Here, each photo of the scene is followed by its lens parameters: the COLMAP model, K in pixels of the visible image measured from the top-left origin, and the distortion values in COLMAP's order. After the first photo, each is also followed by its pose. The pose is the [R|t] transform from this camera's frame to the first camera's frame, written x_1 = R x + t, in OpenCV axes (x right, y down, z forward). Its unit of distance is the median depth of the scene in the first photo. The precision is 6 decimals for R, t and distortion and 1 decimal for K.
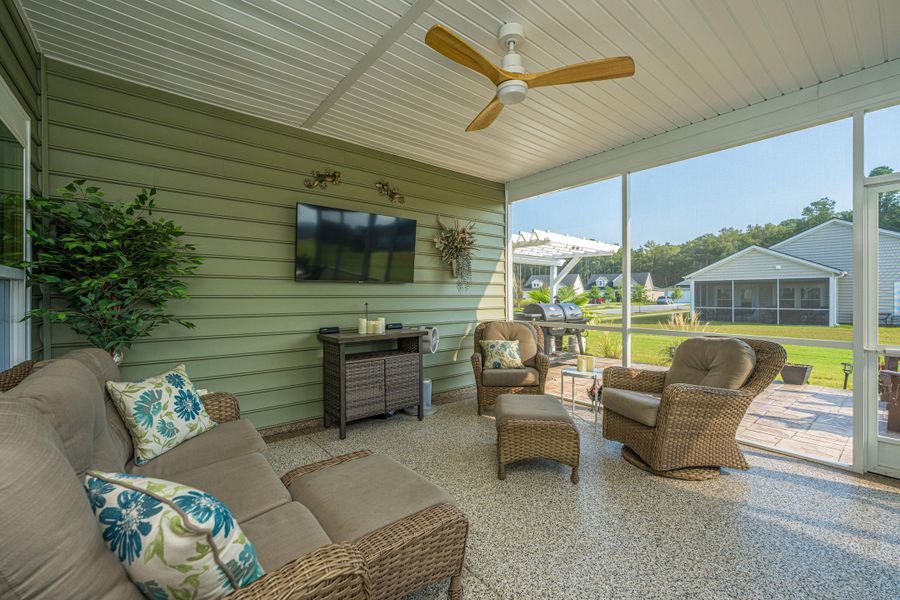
lens RADIAL K [[363.6, 0, 459.2], [0, 363.6, 299.0], [0, 0, 1]] dist [-0.004803, 0.000167]
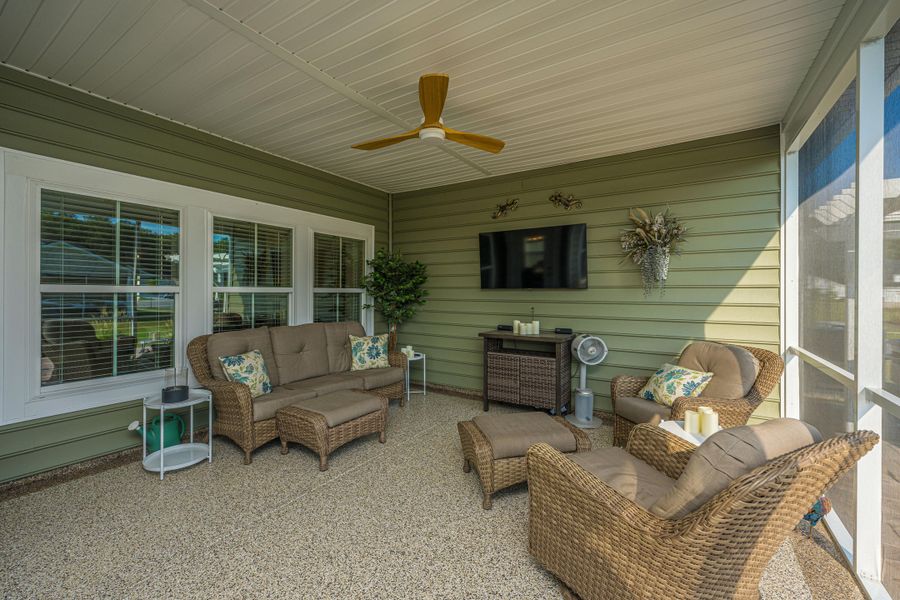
lens RADIAL K [[363.6, 0, 442.5], [0, 363.6, 295.0], [0, 0, 1]] dist [-0.004803, 0.000167]
pose [[0.327877, 0.007051, -0.944694, 0.787853], [-0.016114, 0.999868, 0.001871, -0.027920], [0.944583, 0.014609, 0.327948, 0.394606]]
